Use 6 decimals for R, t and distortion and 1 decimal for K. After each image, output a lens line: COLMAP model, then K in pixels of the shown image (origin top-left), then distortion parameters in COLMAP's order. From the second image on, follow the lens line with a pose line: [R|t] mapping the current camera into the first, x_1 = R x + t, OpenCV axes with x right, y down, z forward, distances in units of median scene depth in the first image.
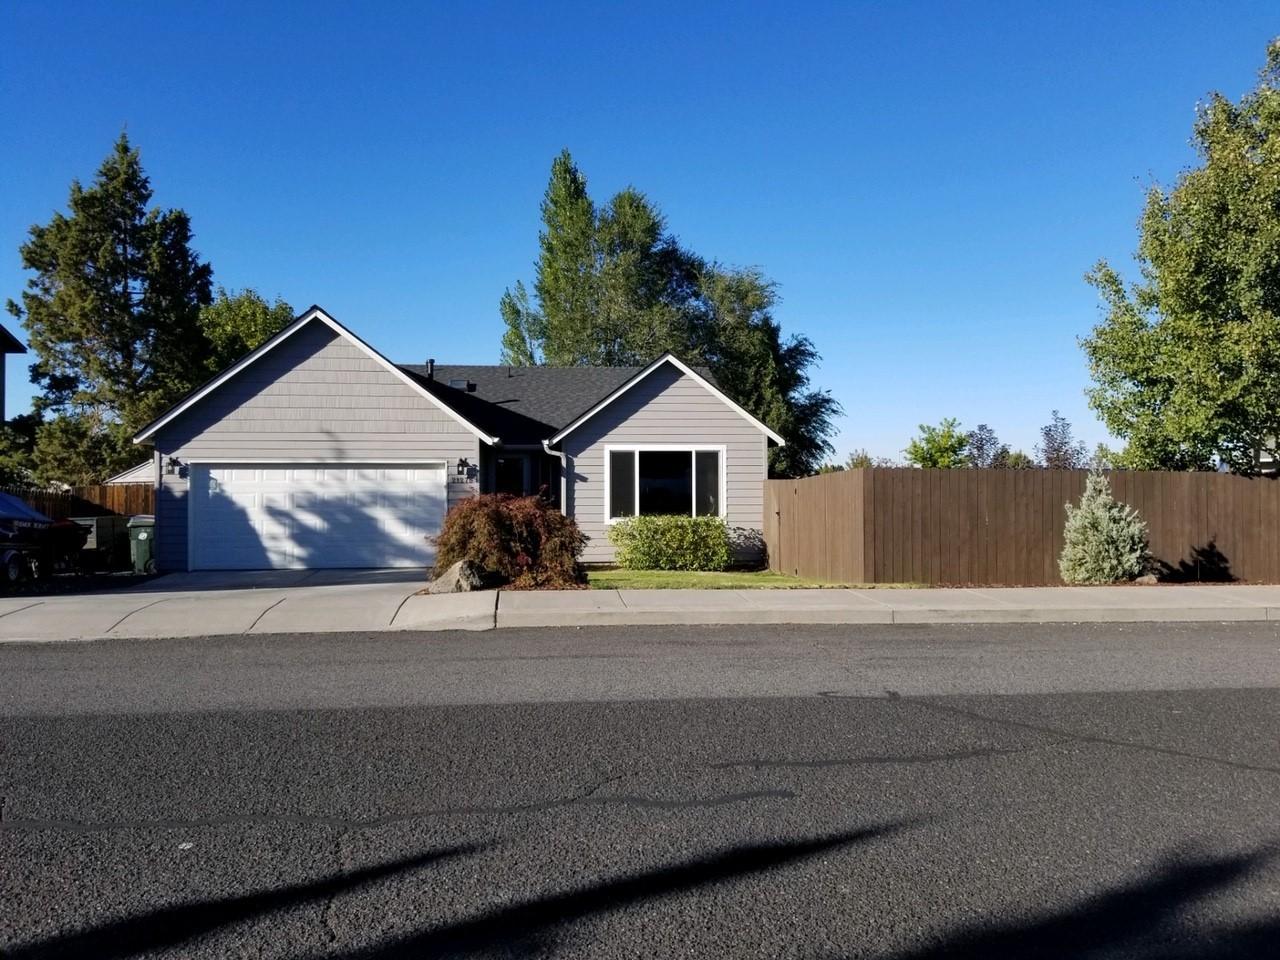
lens RADIAL K [[1004.2, 0, 624.8], [0, 1004.2, 475.1], [0, 0, 1]] dist [0.061295, -0.128561]
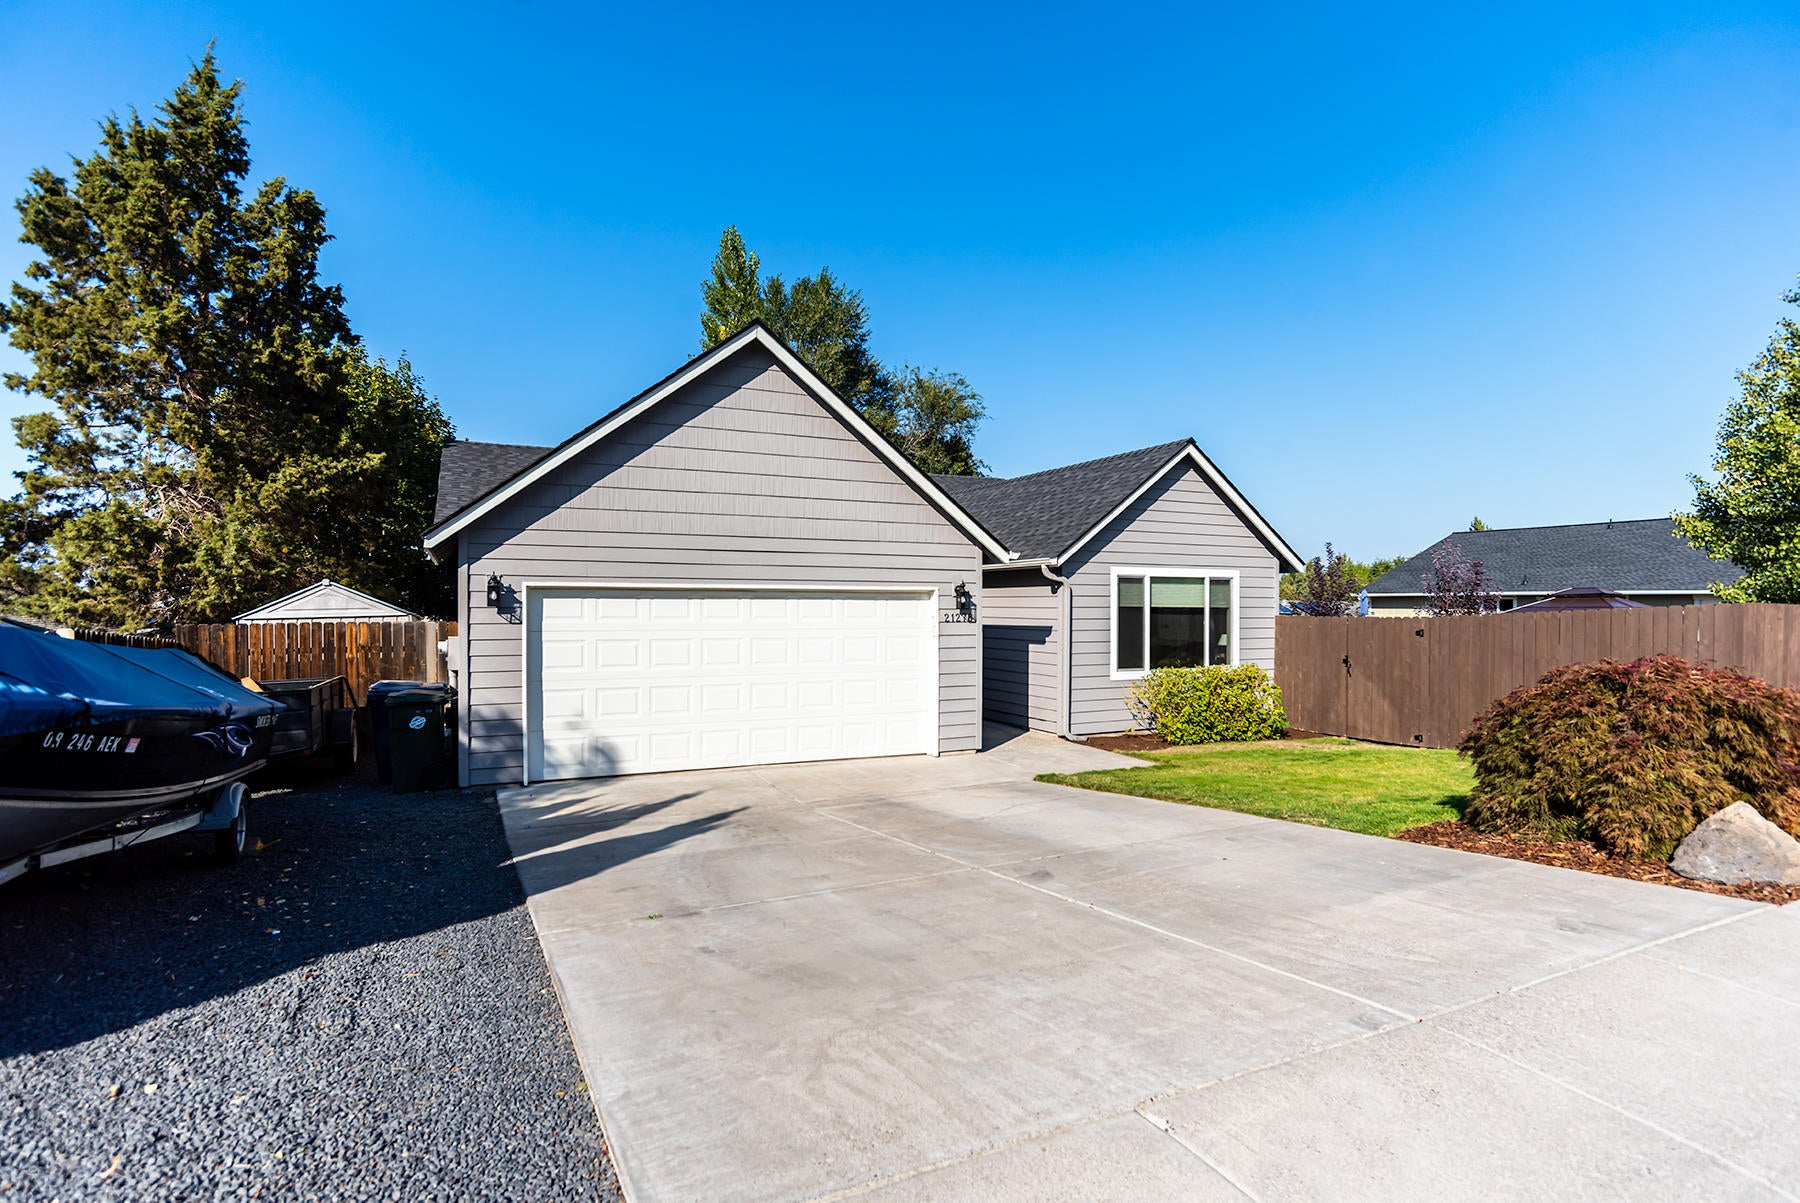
lens RADIAL K [[930.0, 0, 899.8], [0, 930.0, 610.1], [0, 0, 1]] dist [-0.046894, 0.022916]
pose [[0.939468, 0.001981, 0.342630, -0.313691], [-0.004914, 0.999958, 0.007690, -0.003222], [-0.342600, -0.008909, 0.939439, 0.357675]]
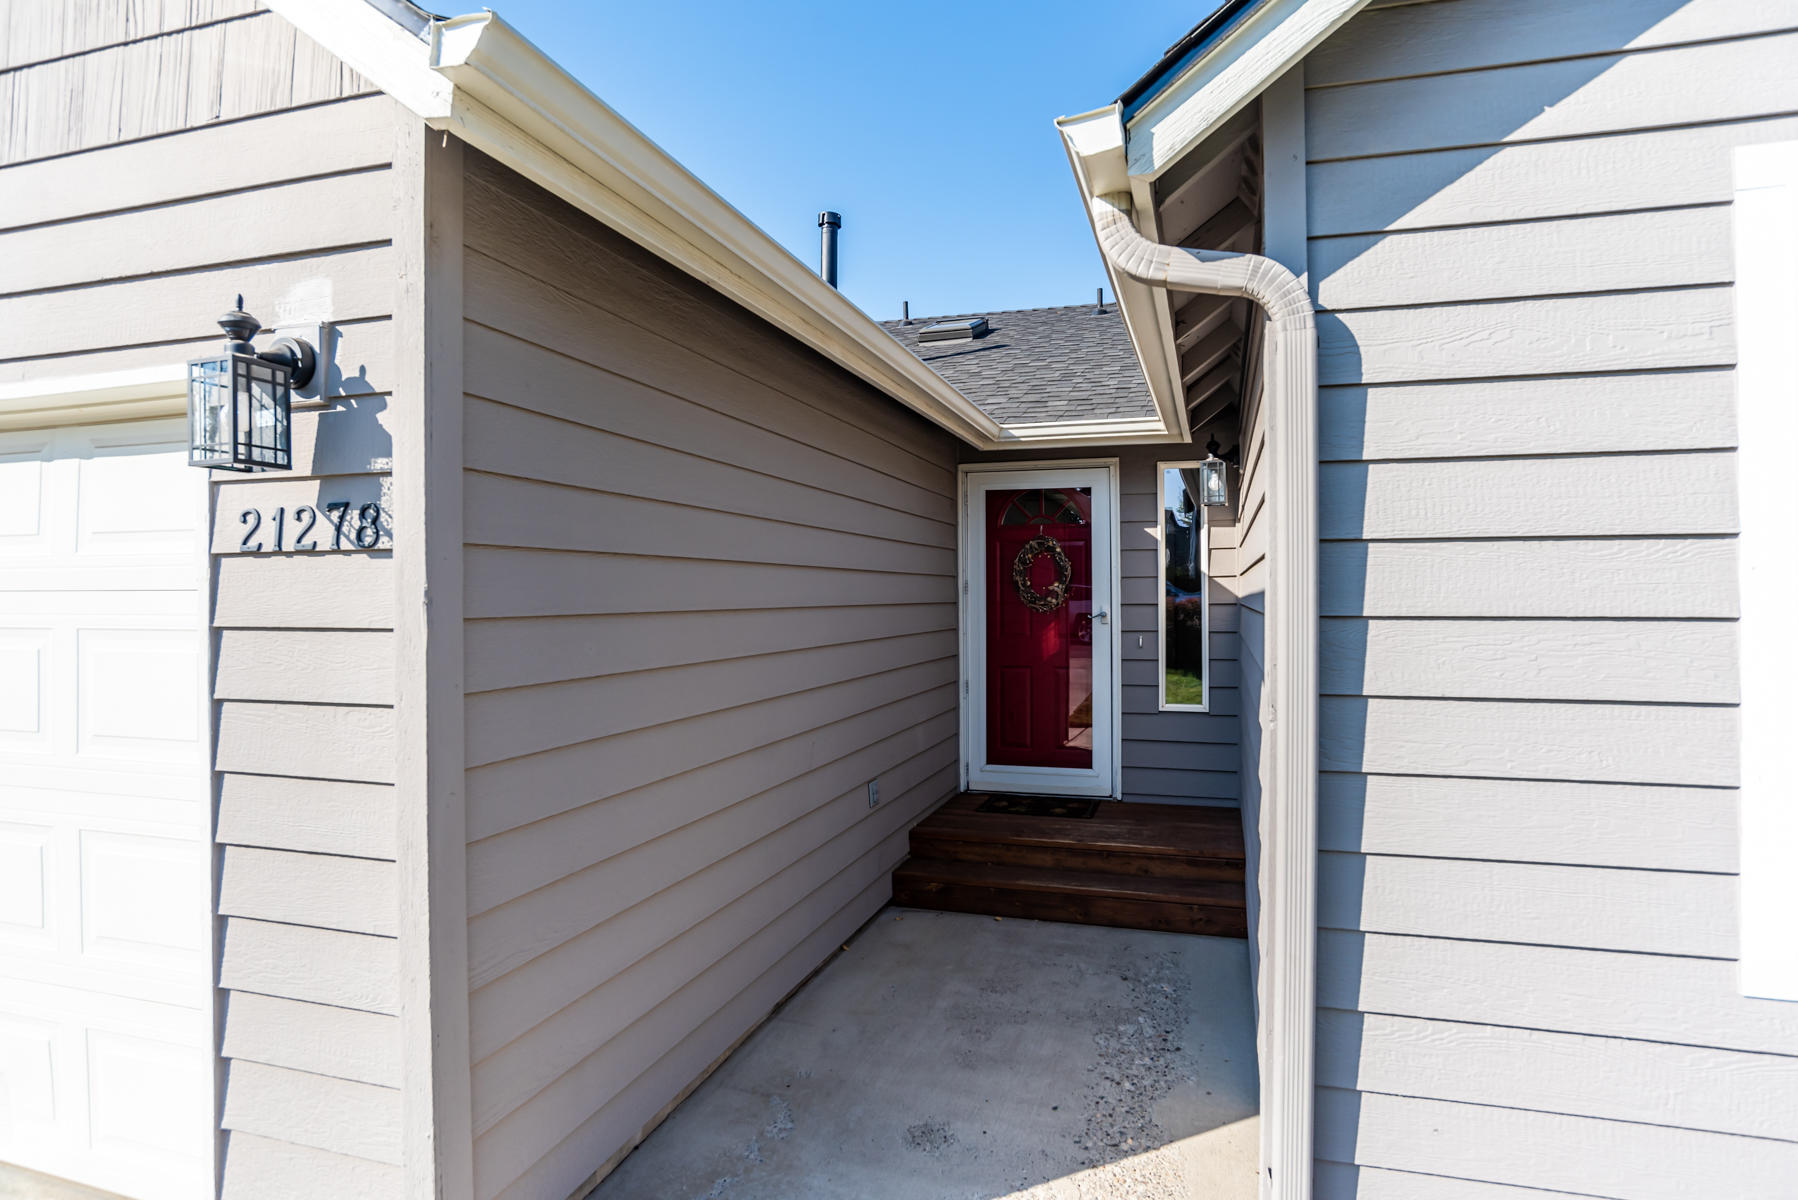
lens RADIAL K [[977.9, 0, 899.0], [0, 977.9, 600.0], [0, 0, 1]] dist [-0.051057, 0.027583]
pose [[0.926769, -0.001561, -0.375628, -0.048223], [0.003877, 0.999978, 0.005409, 0.009876], [0.375612, -0.006469, 0.926755, 0.726608]]
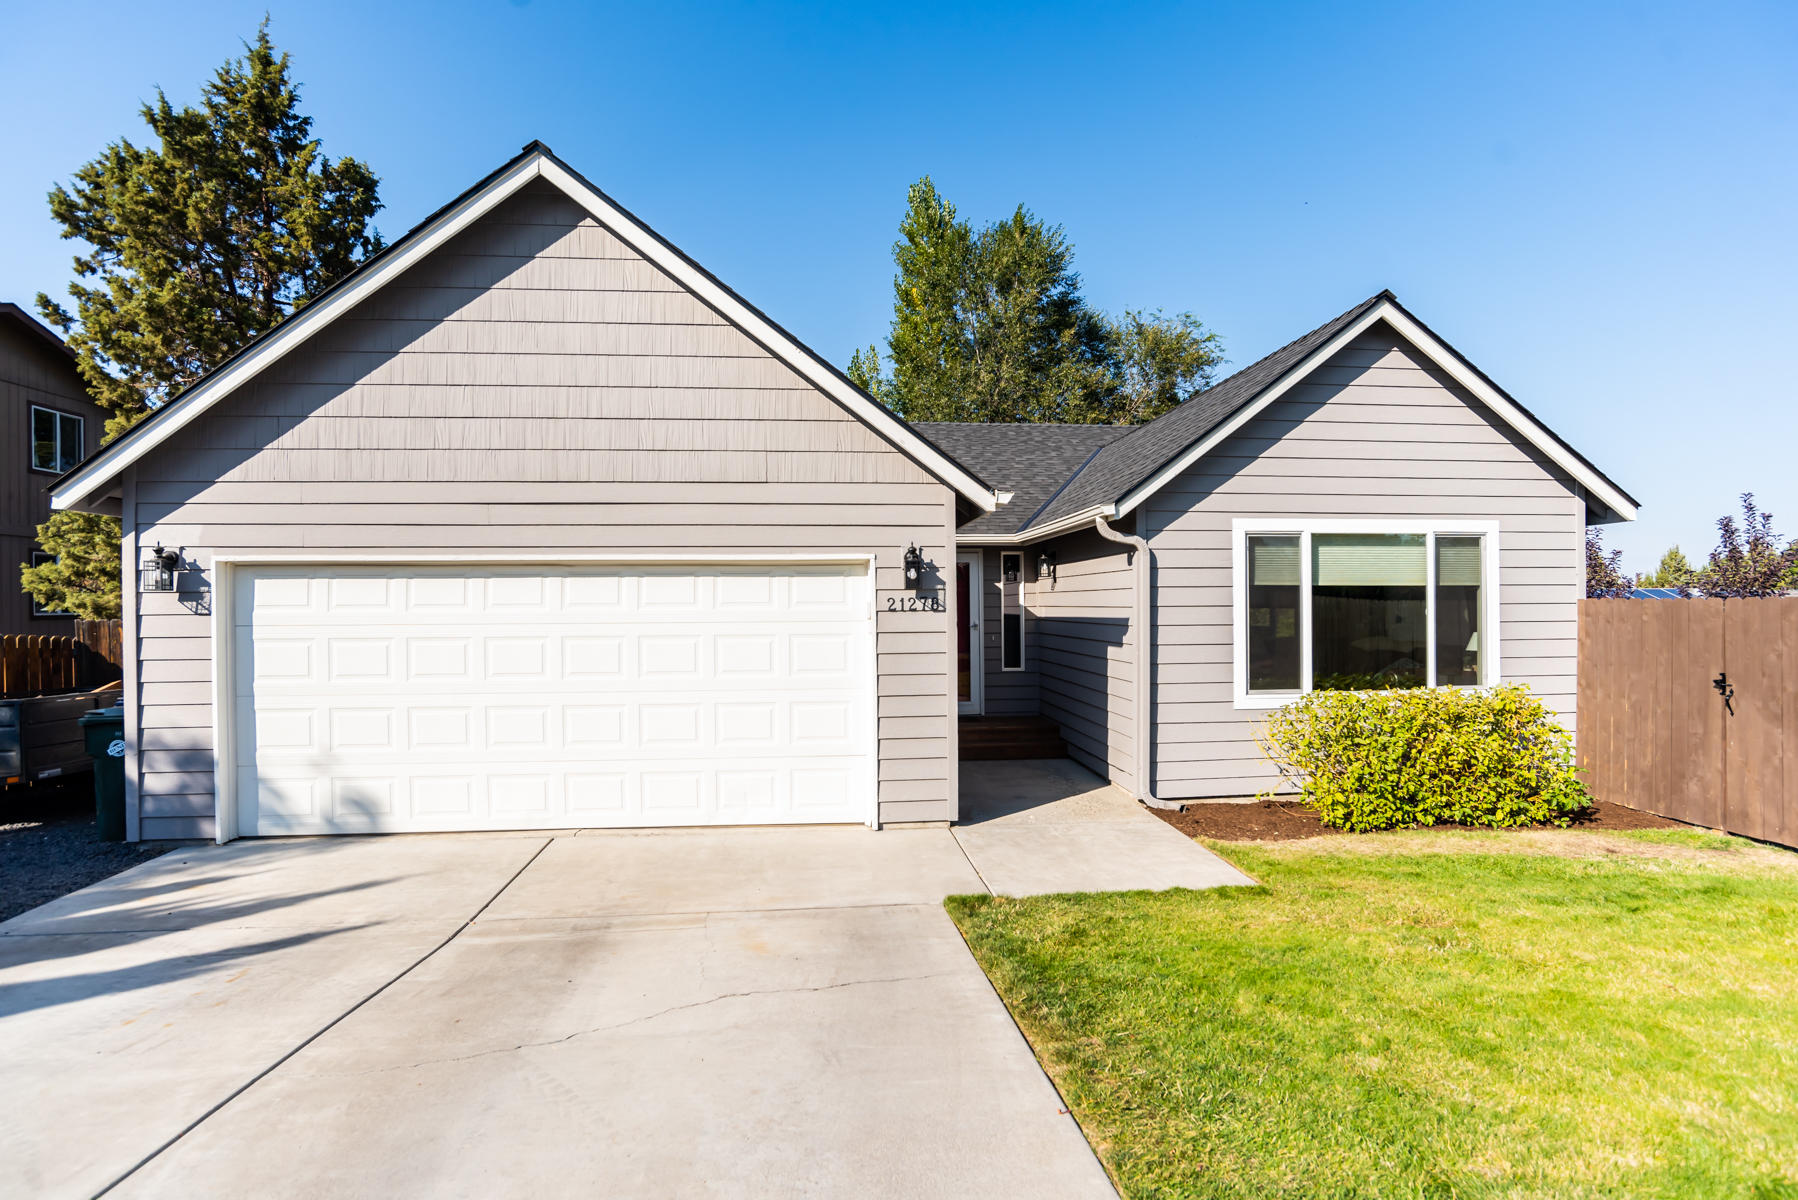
lens RADIAL K [[929.0, 0, 898.8], [0, 929.0, 608.6], [0, 0, 1]] dist [-0.046894, 0.022916]
pose [[0.999982, -0.005743, 0.001750, -0.131622], [0.005734, 0.999970, 0.005258, 0.003904], [-0.001780, -0.005248, 0.999985, 0.501459]]
